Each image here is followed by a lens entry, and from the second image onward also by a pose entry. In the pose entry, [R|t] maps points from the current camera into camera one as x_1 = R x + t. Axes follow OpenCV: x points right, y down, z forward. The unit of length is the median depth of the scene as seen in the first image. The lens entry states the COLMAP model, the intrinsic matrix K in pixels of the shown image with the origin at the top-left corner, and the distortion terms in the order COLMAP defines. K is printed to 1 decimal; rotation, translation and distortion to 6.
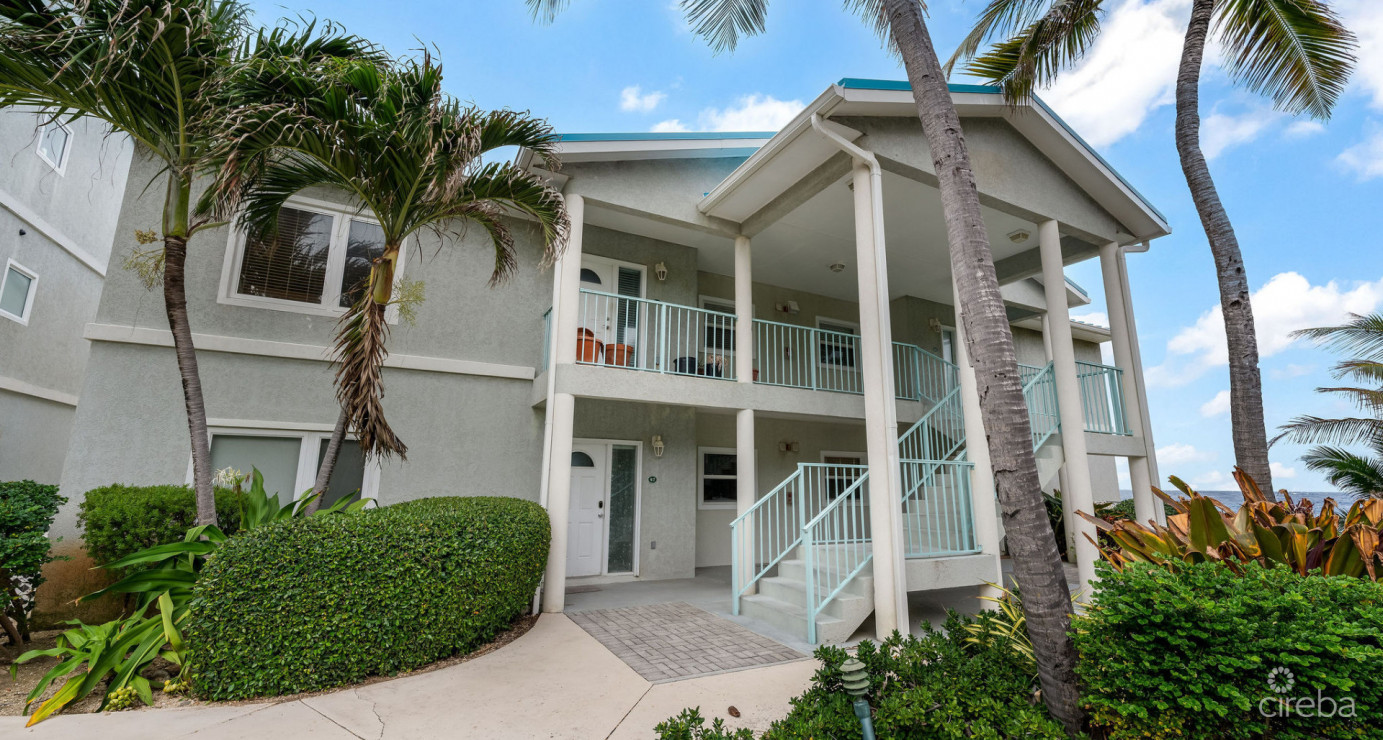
lens RADIAL K [[559.0, 0, 690.4], [0, 559.0, 374.7], [0, 0, 1]] dist [0.005909, -0.005354]
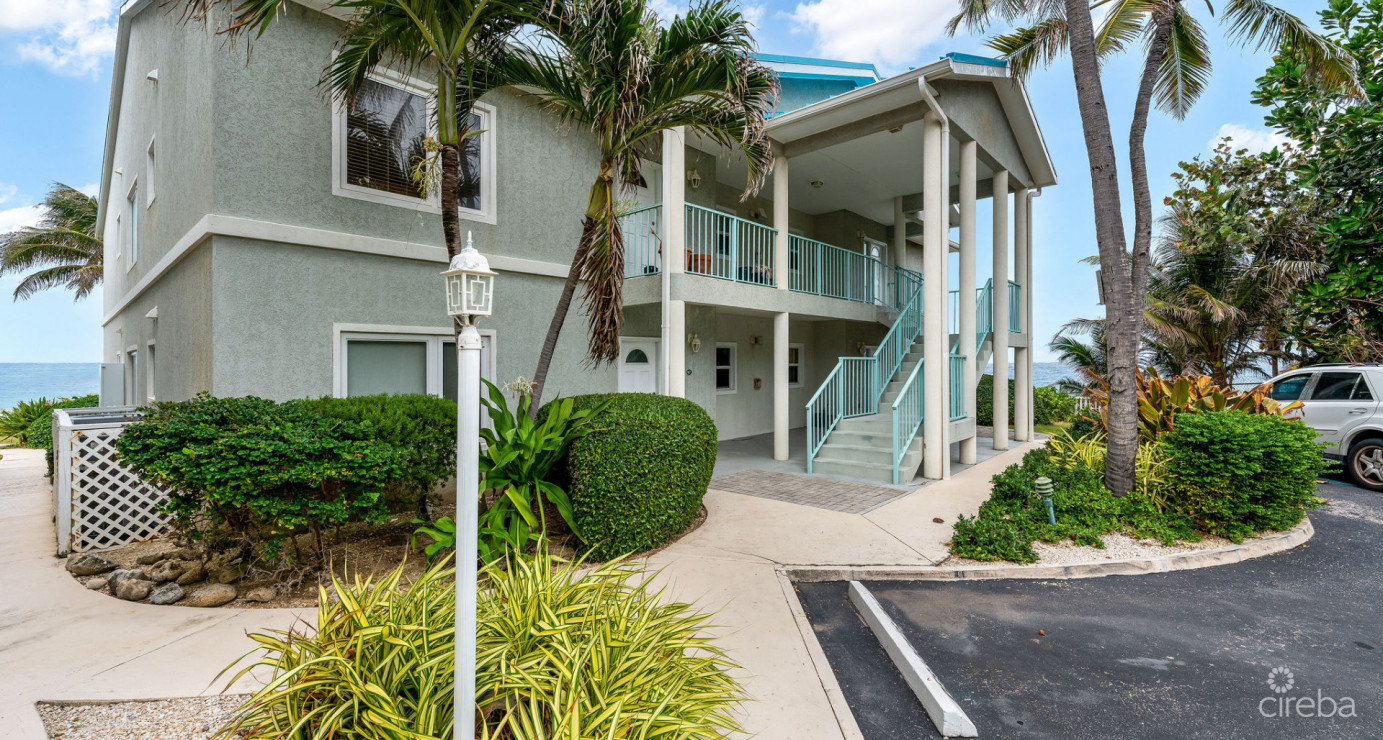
lens RADIAL K [[570.0, 0, 692.8], [0, 570.0, 372.7], [0, 0, 1]] dist [0.000220, -0.000275]
pose [[0.940752, -0.027387, 0.337987, -0.574345], [-0.040785, 0.980359, 0.192958, -0.044556], [-0.336633, -0.195311, 0.921158, -0.083388]]
